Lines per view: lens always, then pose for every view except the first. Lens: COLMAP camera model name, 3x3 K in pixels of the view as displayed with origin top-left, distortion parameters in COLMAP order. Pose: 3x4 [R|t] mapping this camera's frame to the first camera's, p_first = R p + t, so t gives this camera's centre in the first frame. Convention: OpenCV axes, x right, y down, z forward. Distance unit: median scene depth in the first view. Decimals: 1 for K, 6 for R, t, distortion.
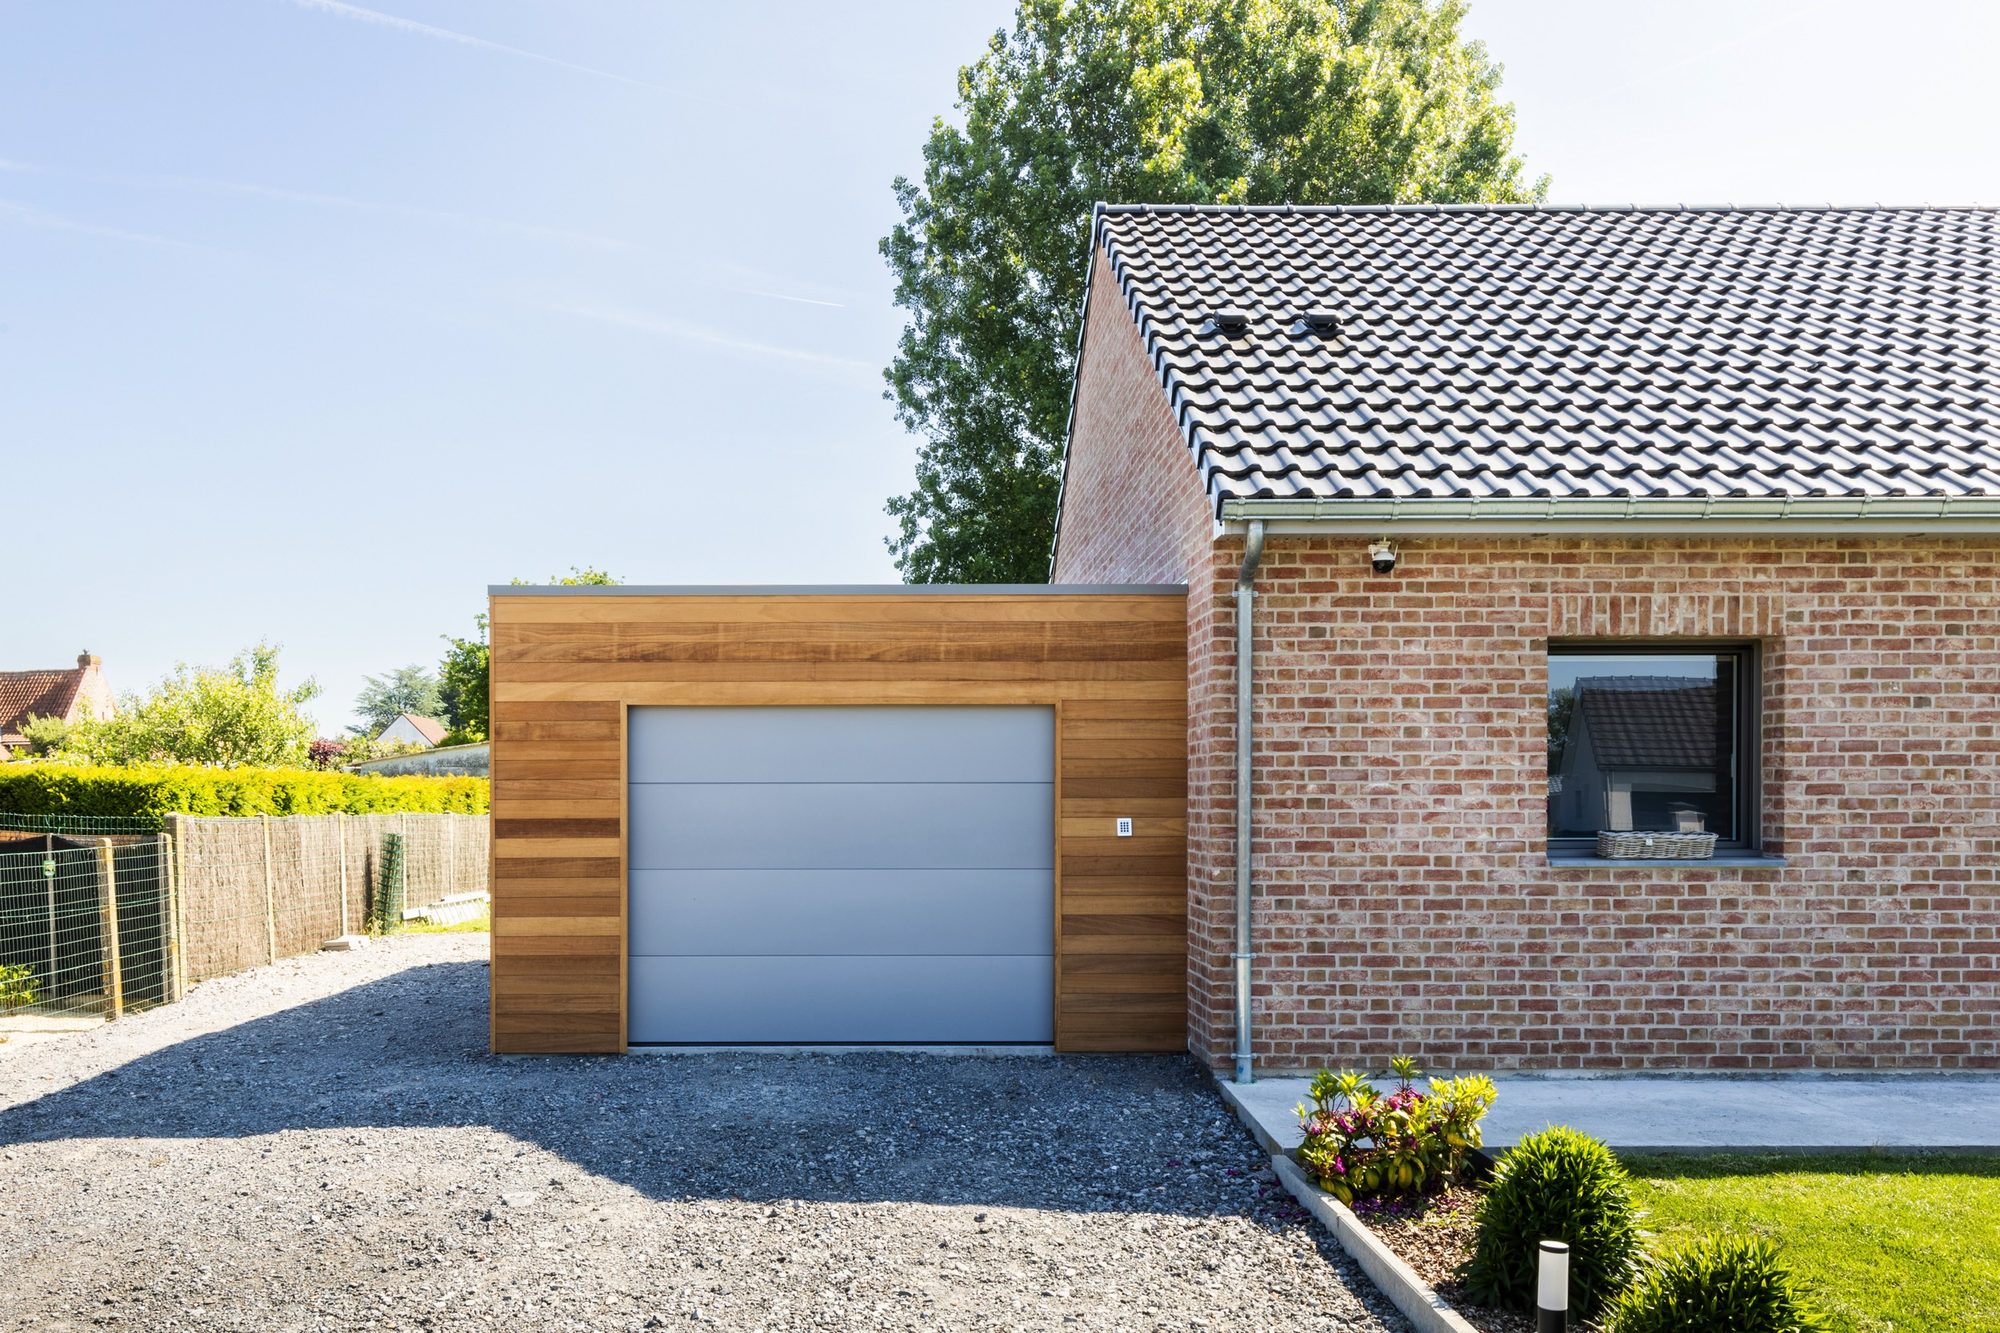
lens RADIAL K [[1572.5, 0, 900.5], [0, 1572.5, 831.3], [0, 0, 1]] dist [0.050580, -0.040178]
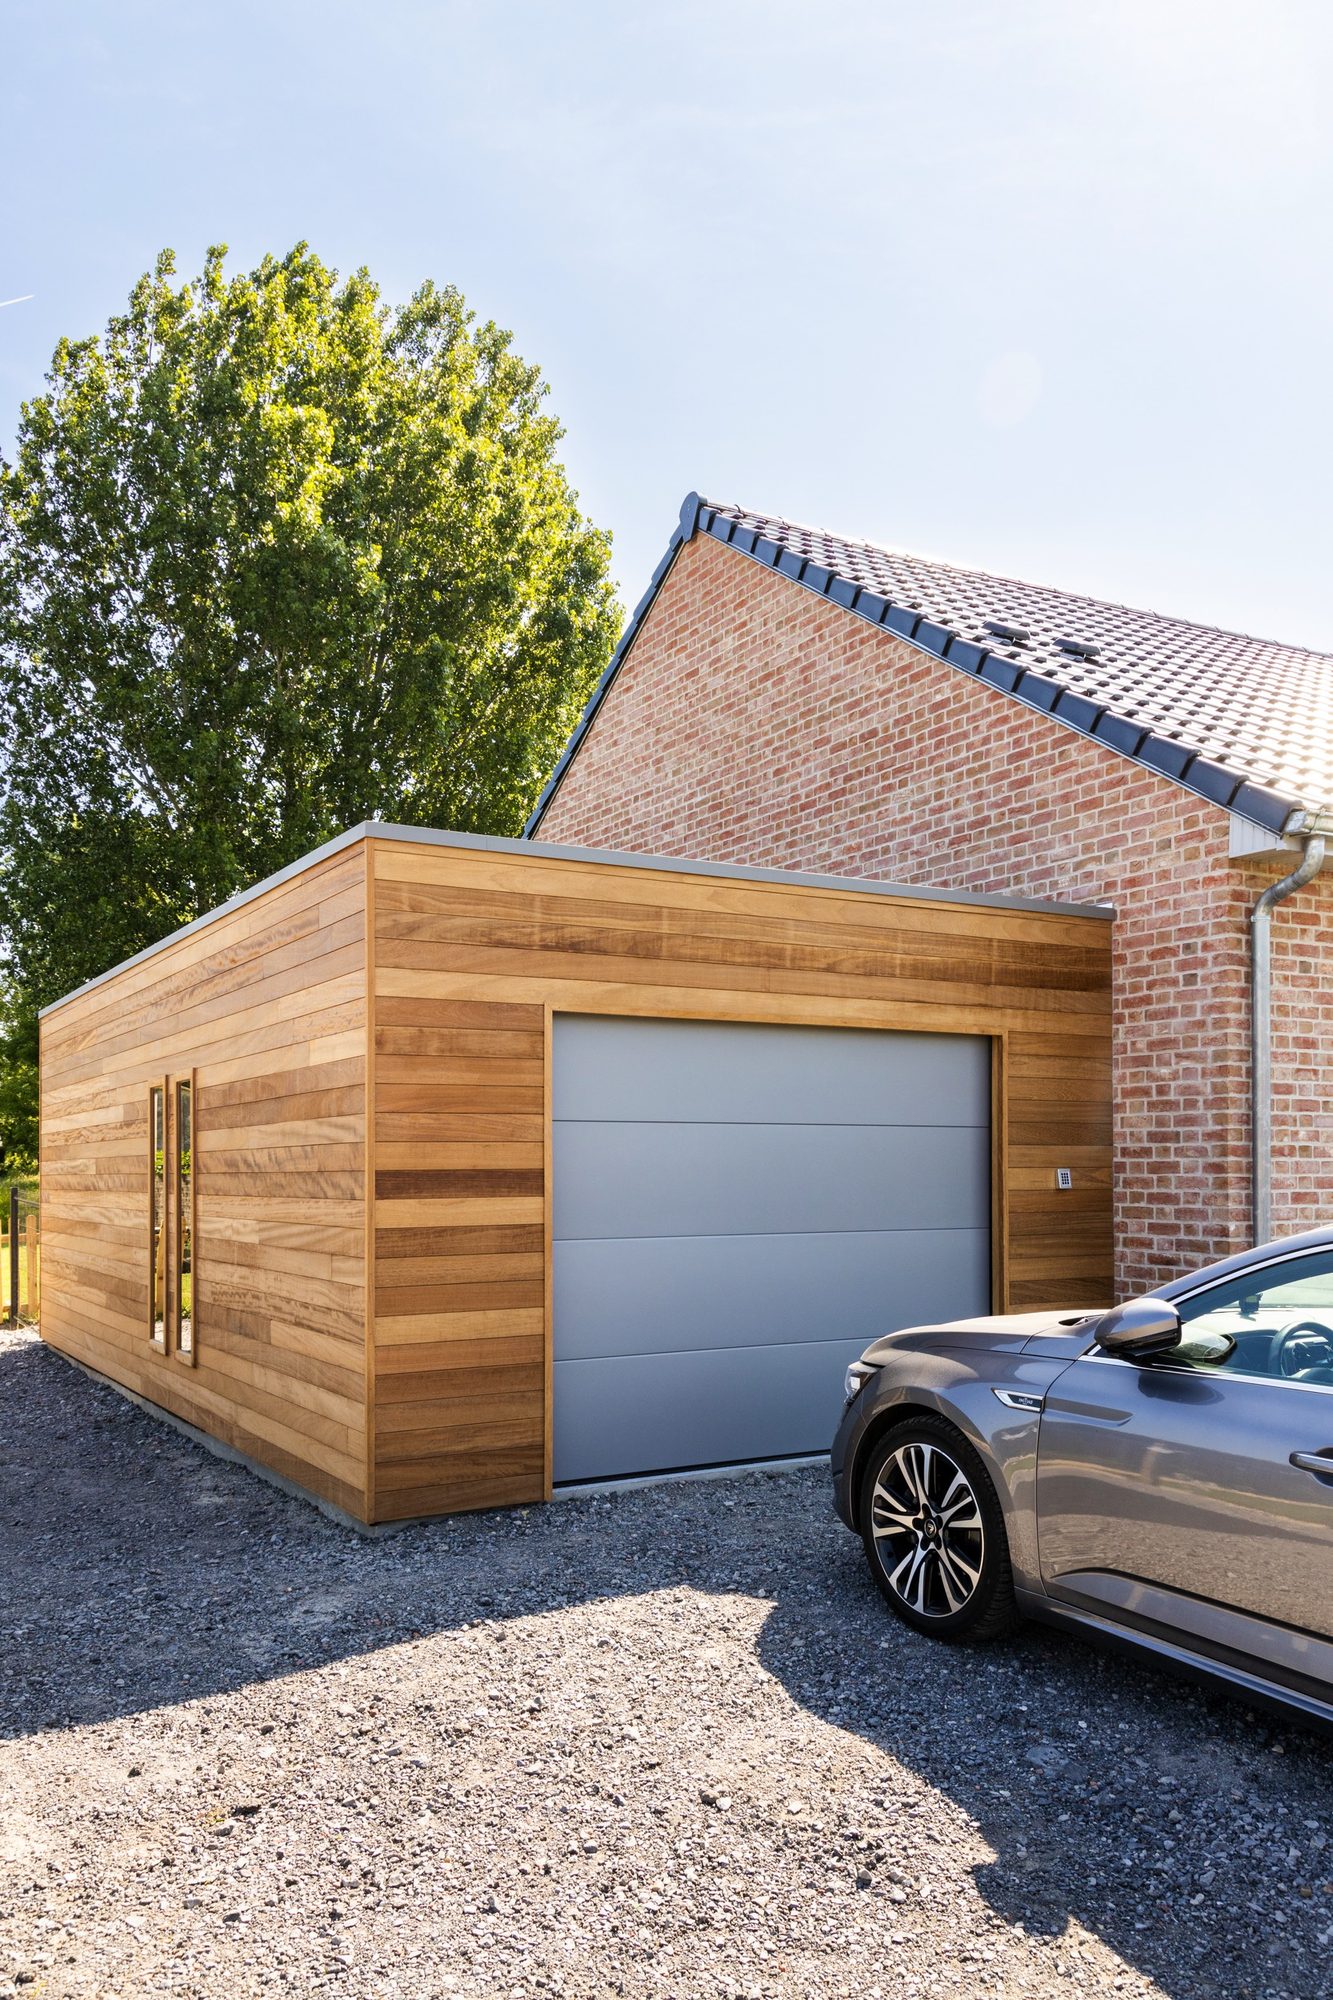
lens RADIAL K [[1487.7, 0, 682.6], [0, 1487.7, 1161.0], [0, 0, 1]] dist [0.088798, 0.004703]
pose [[0.859881, 0.001479, 0.510493, -0.506080], [0.010650, 0.999726, -0.020836, 0.003043], [-0.510384, 0.023353, 0.859630, 0.419480]]
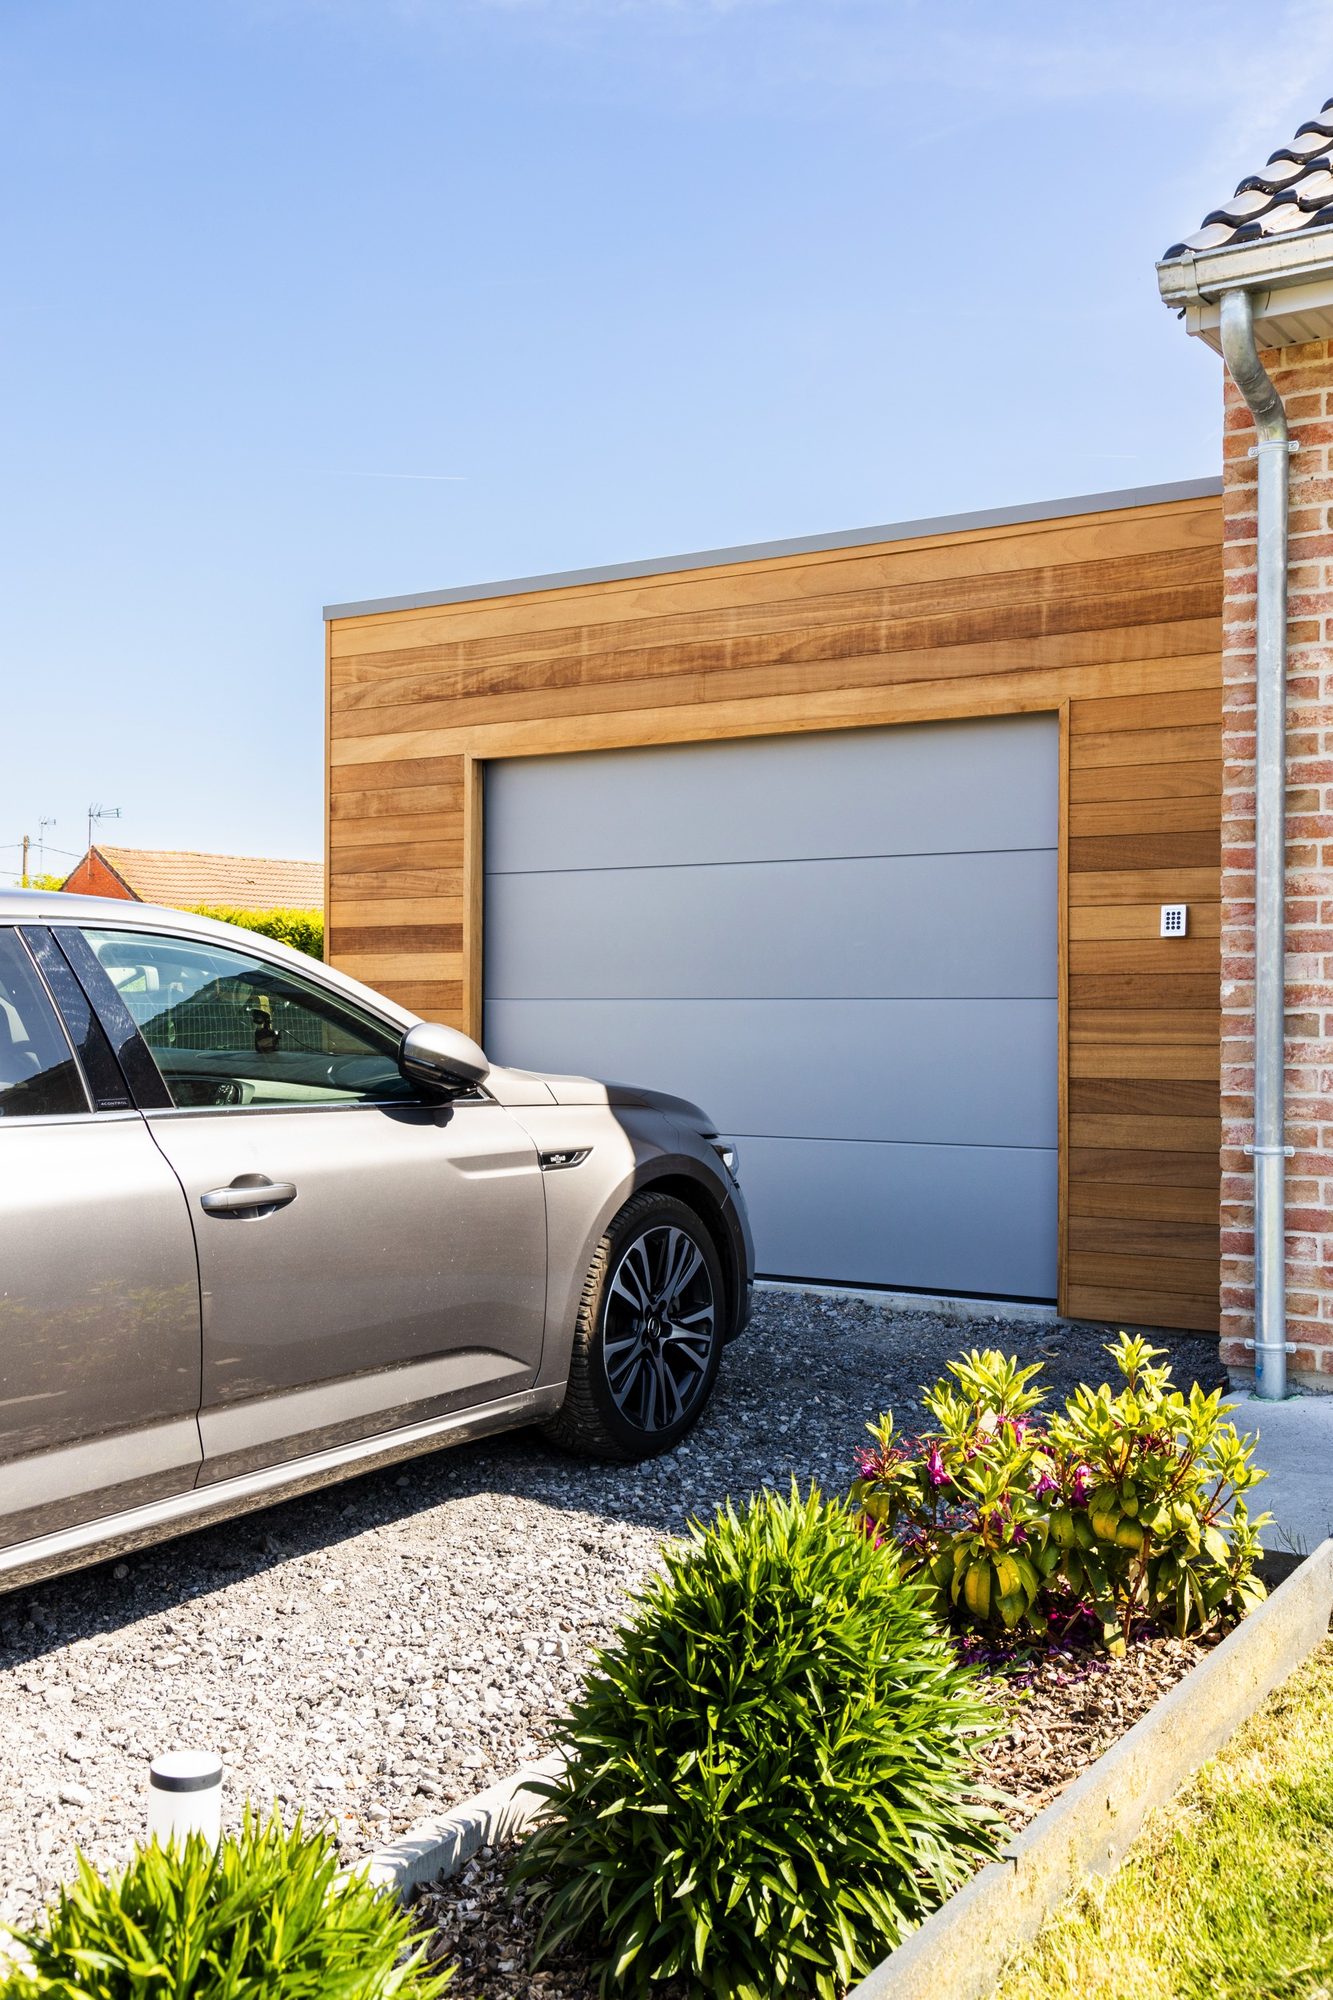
lens RADIAL K [[1951.5, 0, 701.6], [0, 1951.5, 1043.1], [0, 0, 1]] dist [0.018162, 0.000000]
pose [[0.846682, 0.011714, -0.531970, 0.397108], [-0.012389, 0.999921, 0.002299, 0.044019], [0.531955, 0.004644, 0.846760, 0.355794]]
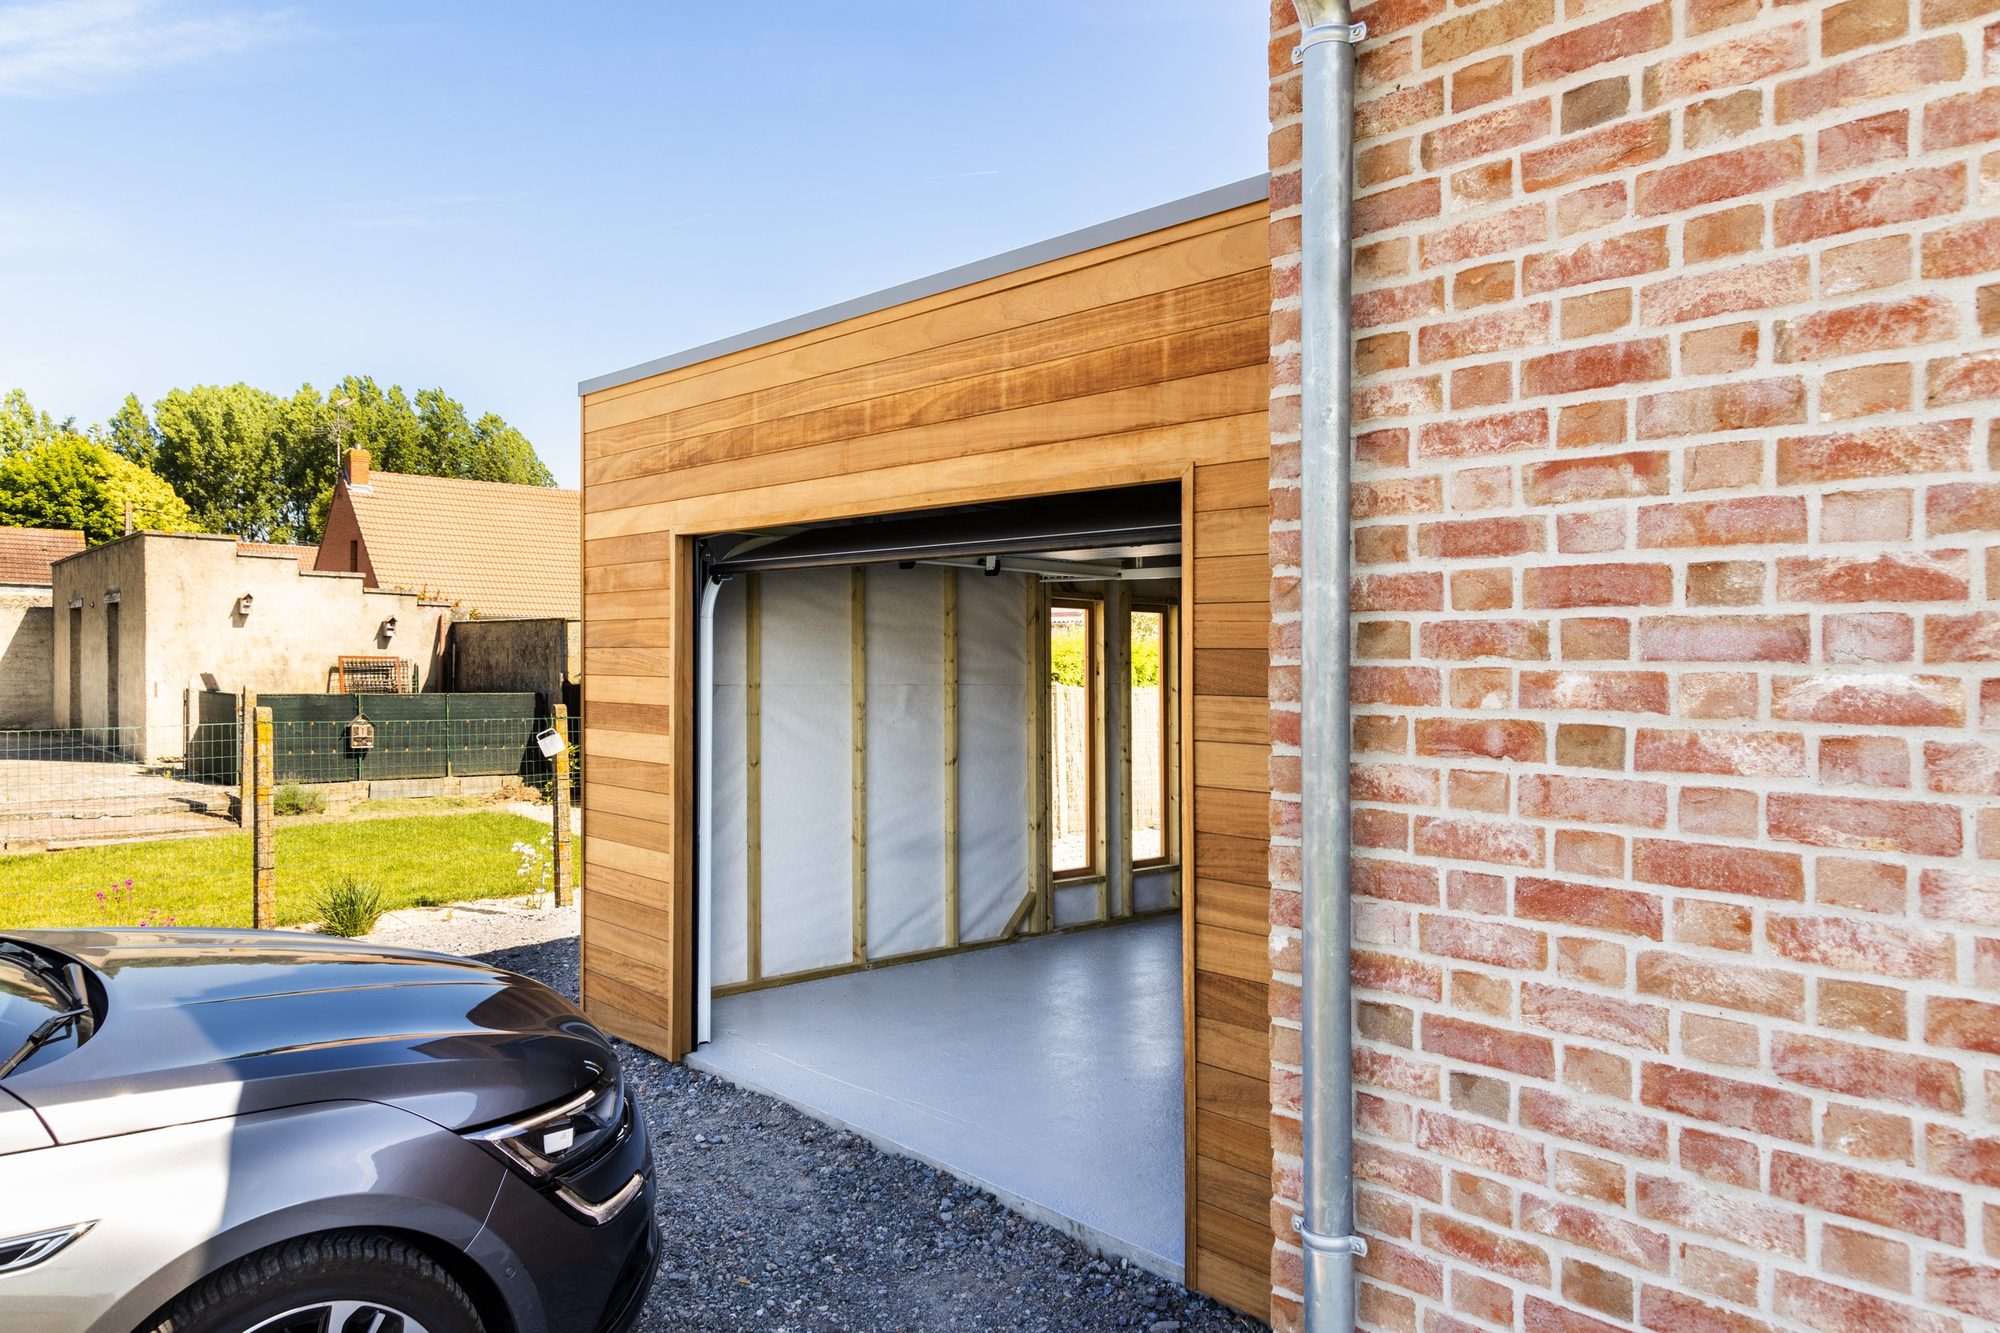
lens RADIAL K [[1361.5, 0, 983.3], [0, 1361.5, 653.8], [0, 0, 1]] dist [0.028913, -0.016777]
pose [[0.678241, 0.004541, -0.734825, 0.362721], [-0.022565, 0.999638, -0.014650, -0.027258], [0.734493, 0.026518, 0.678098, 0.764240]]
